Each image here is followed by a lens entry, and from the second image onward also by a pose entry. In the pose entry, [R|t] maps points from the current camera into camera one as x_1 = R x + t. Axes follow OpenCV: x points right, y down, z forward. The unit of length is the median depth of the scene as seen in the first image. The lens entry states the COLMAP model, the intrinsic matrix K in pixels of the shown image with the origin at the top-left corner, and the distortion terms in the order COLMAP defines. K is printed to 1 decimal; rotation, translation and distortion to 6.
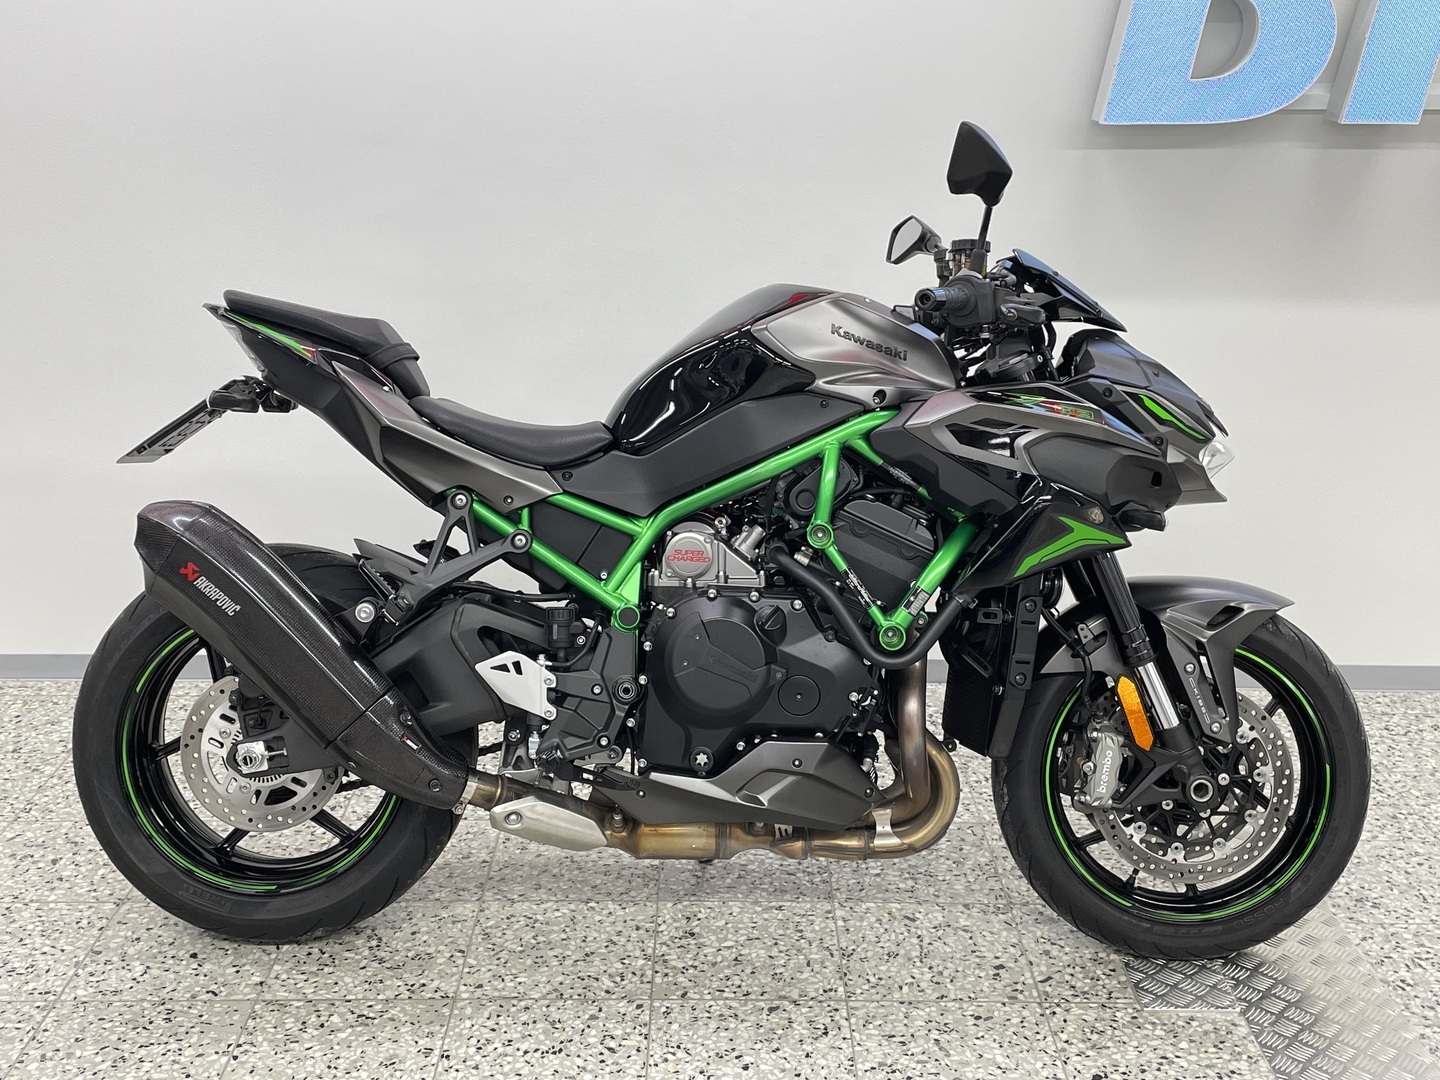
lens RADIAL K [[1712.0, 0, 738.8], [0, 1712.0, 517.6], [0, 0, 1]] dist [0.053107, 0.000000]
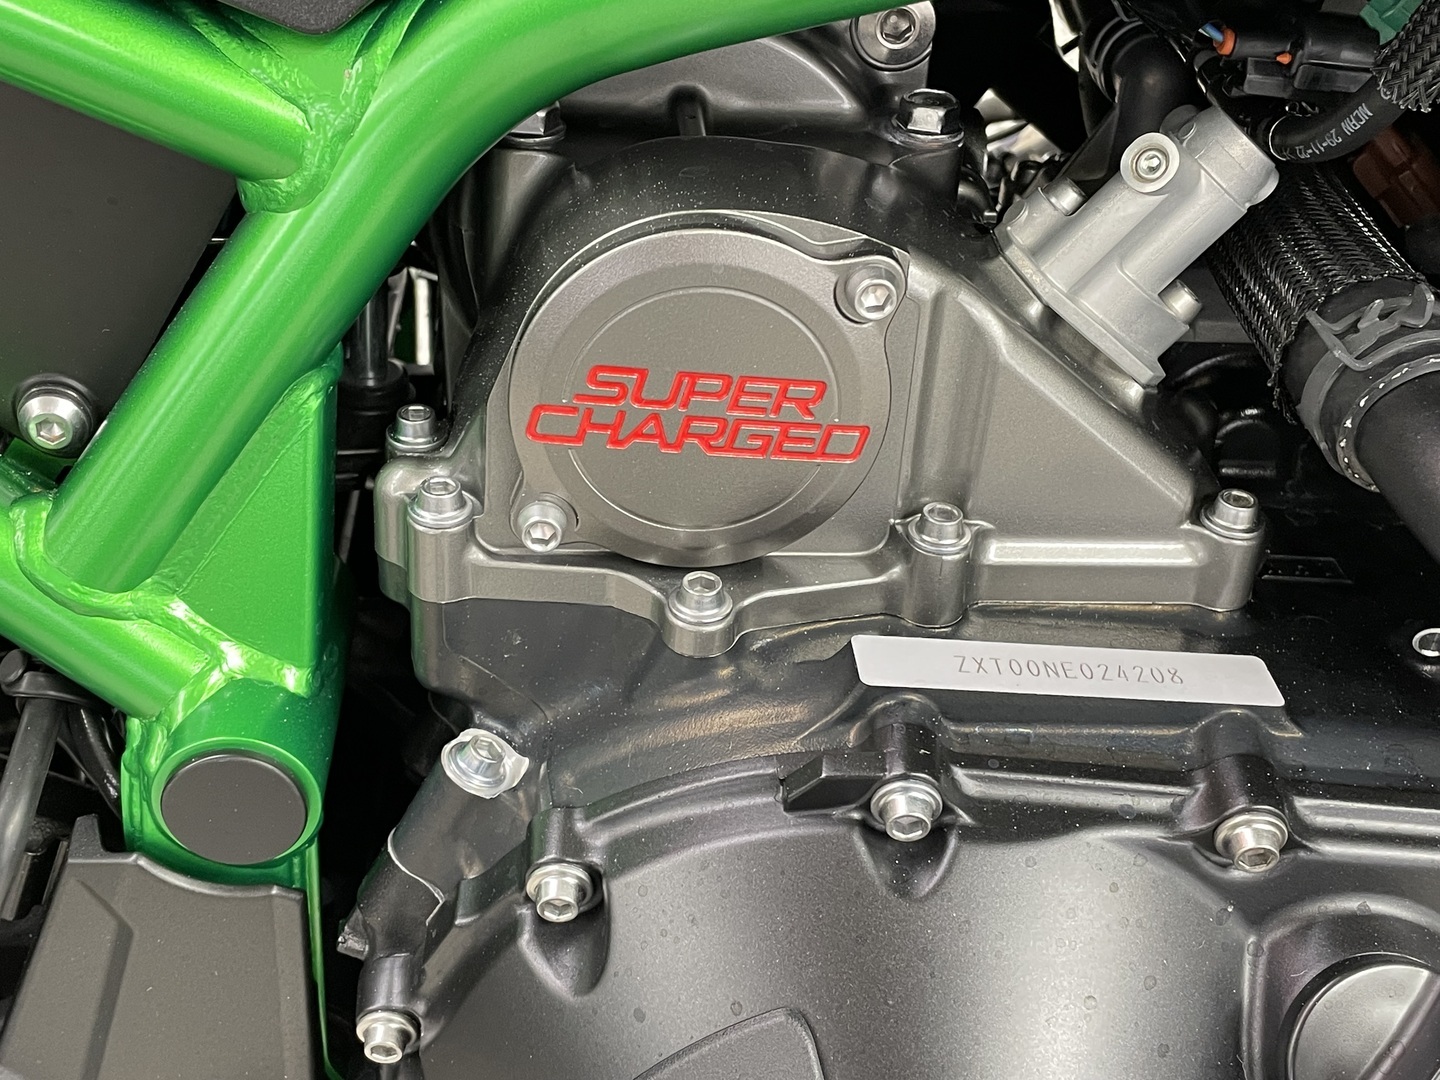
lens RADIAL K [[1712.0, 0, 706.0], [0, 1712.0, 533.1], [0, 0, 1]] dist [0.053107, 0.000000]
pose [[0.995045, 0.003617, 0.099356, -0.040450], [-0.053390, 0.862464, 0.503295, -0.031684], [-0.083871, -0.506106, 0.858384, 0.878853]]
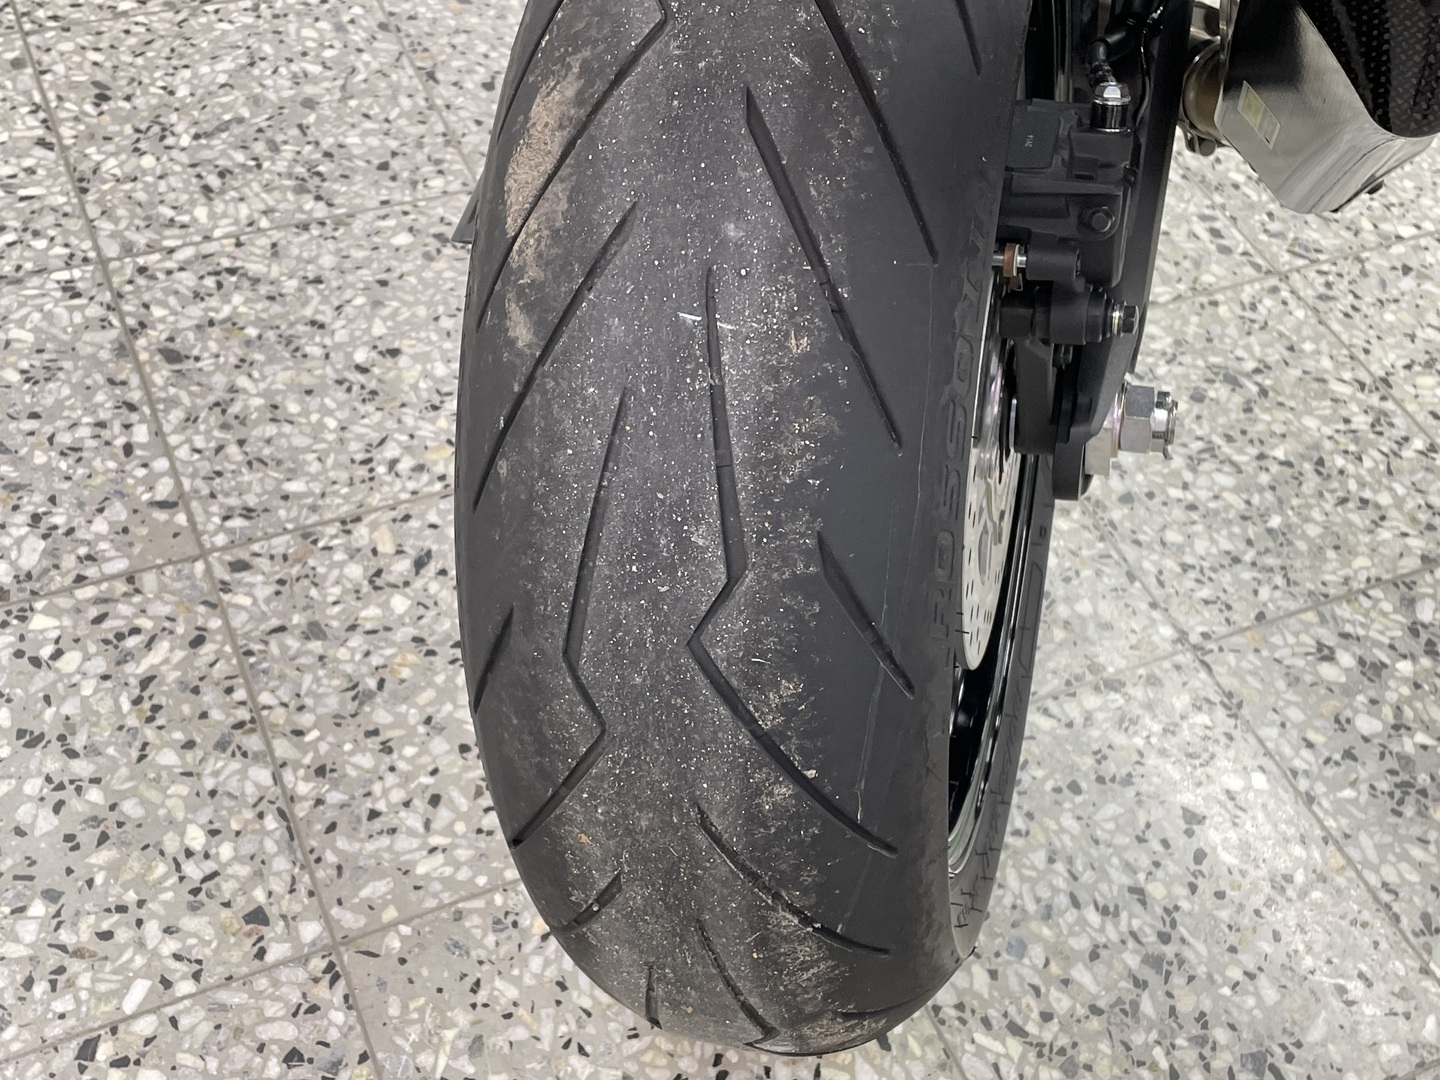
lens RADIAL K [[1712.0, 0, 710.5], [0, 1712.0, 541.8], [0, 0, 1]] dist [0.053107, 0.000000]
pose [[-0.399884, -0.743575, 0.535900, -0.330838], [0.152223, 0.522685, 0.838826, -0.064338], [-0.903837, 0.417009, -0.095824, 0.924798]]
